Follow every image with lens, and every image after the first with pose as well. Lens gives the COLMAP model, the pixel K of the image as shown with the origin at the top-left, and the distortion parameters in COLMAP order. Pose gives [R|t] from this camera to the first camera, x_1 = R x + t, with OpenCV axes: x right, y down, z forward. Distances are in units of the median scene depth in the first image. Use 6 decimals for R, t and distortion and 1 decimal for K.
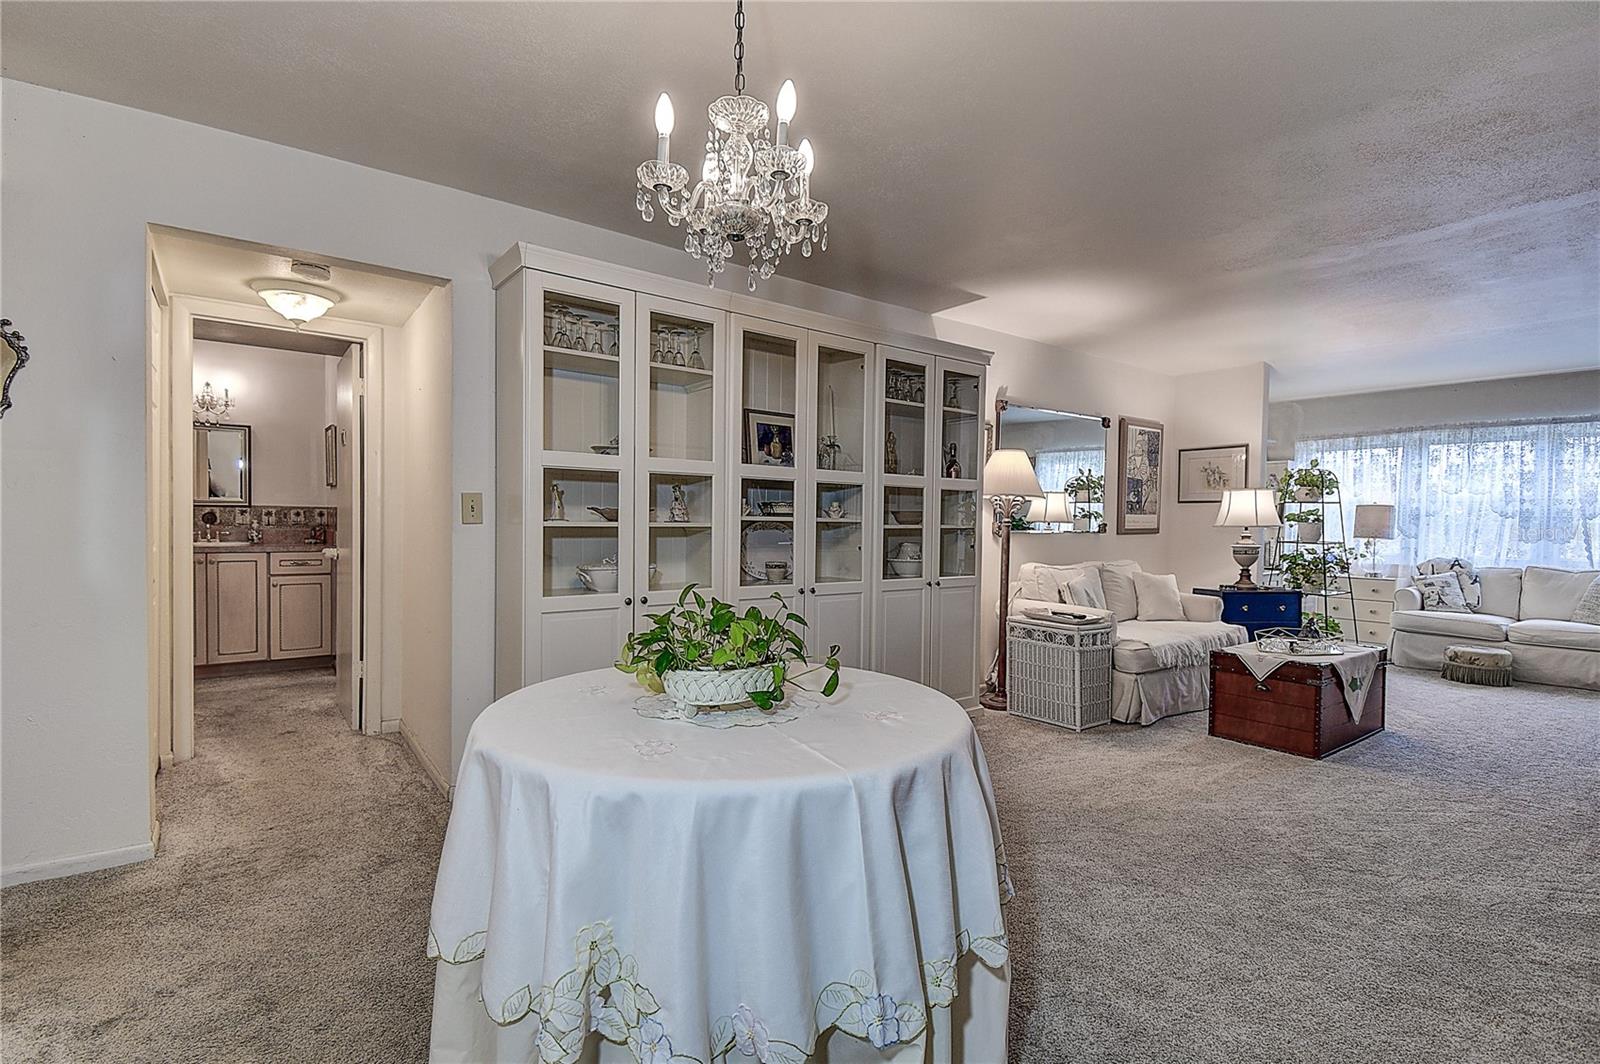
lens RADIAL K [[721.4, 0, 798.0], [0, 721.4, 533.4], [0, 0, 1]] dist [0.000466, -0.010874]
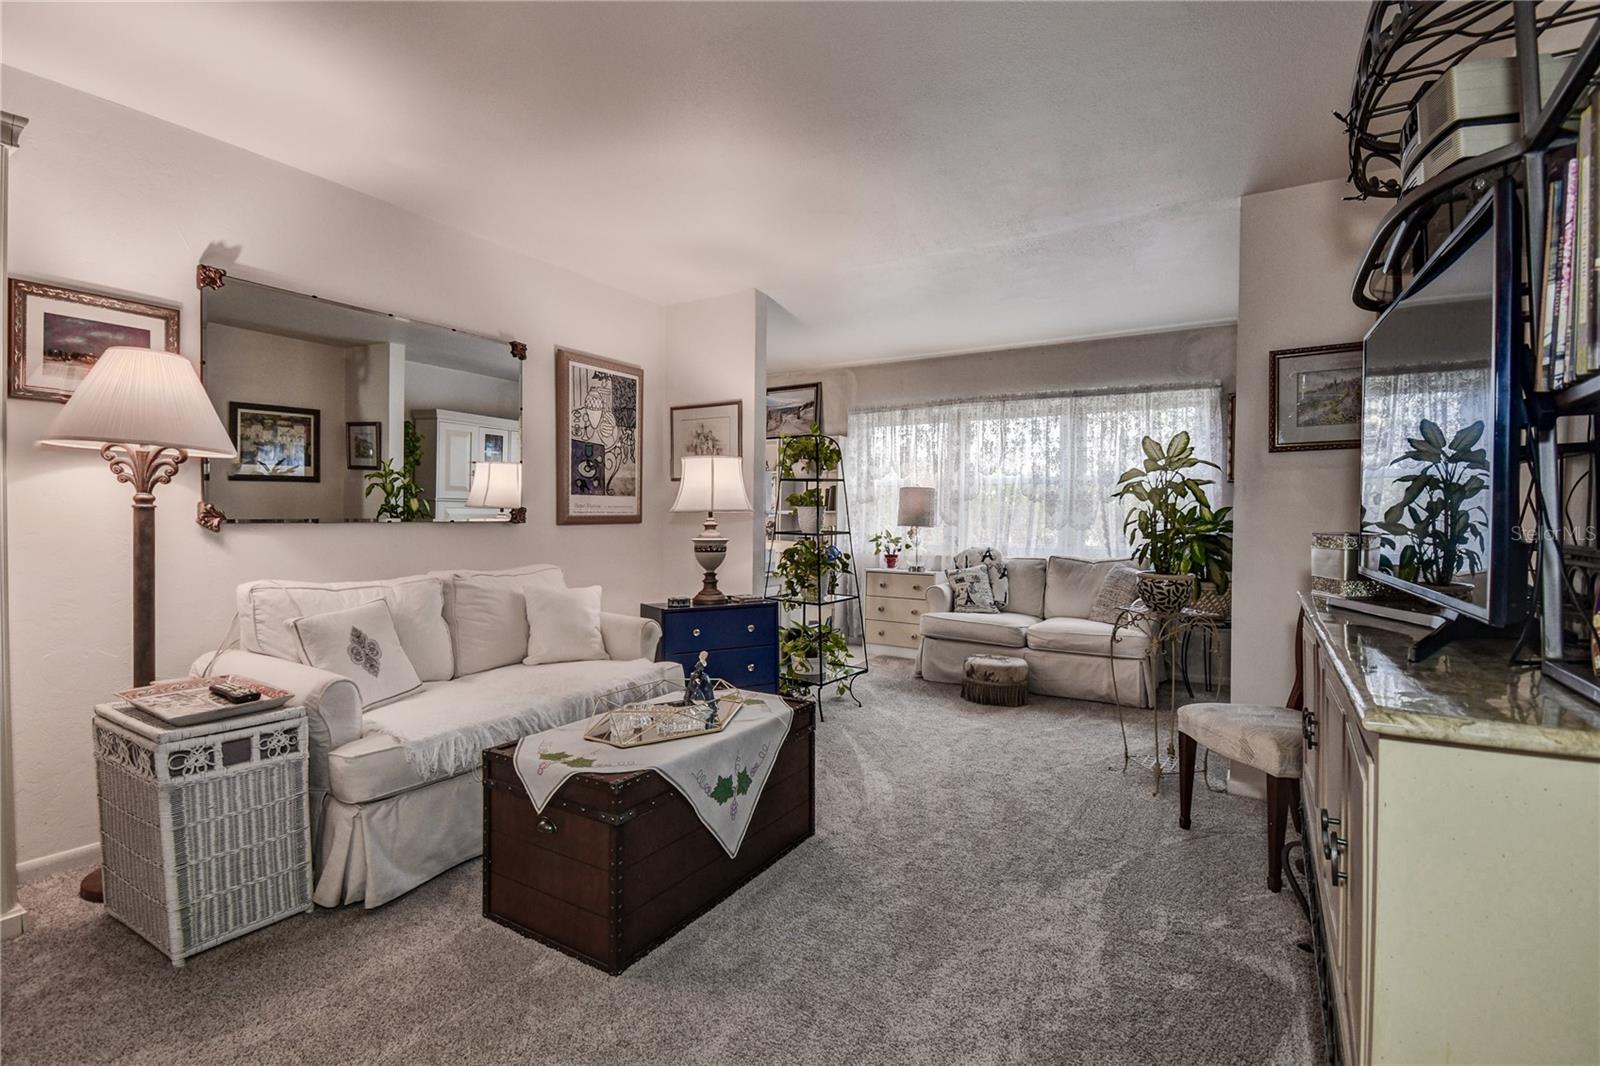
lens RADIAL K [[721.4, 0, 799.1], [0, 721.4, 525.0], [0, 0, 1]] dist [0.000466, -0.010874]
pose [[0.922522, -0.010166, 0.385811, 0.385085], [0.010997, 0.999940, 0.000053, 0.003993], [-0.385788, 0.004194, 0.922578, 0.292486]]
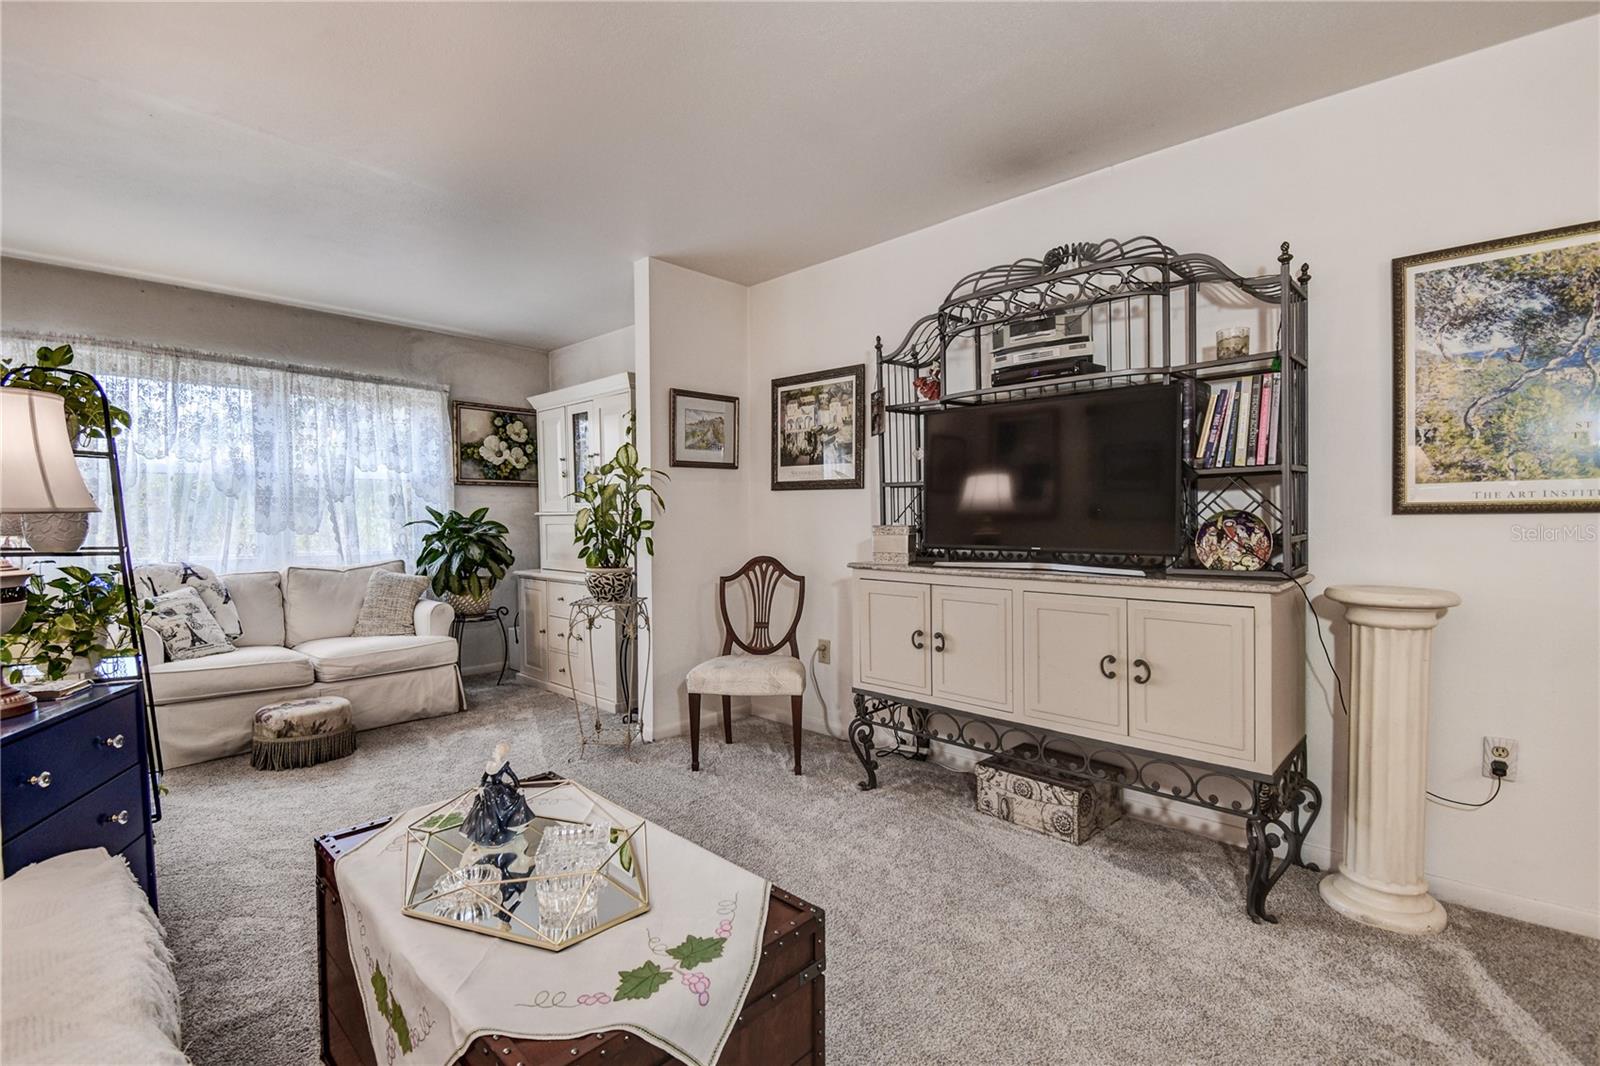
lens RADIAL K [[721.4, 0, 771.7], [0, 721.4, 523.7], [0, 0, 1]] dist [0.000466, -0.010874]
pose [[-0.178066, -0.018717, 0.983841, 0.235128], [0.018540, 0.999578, 0.022372, -0.004312], [-0.983844, 0.022224, -0.177643, 0.638137]]
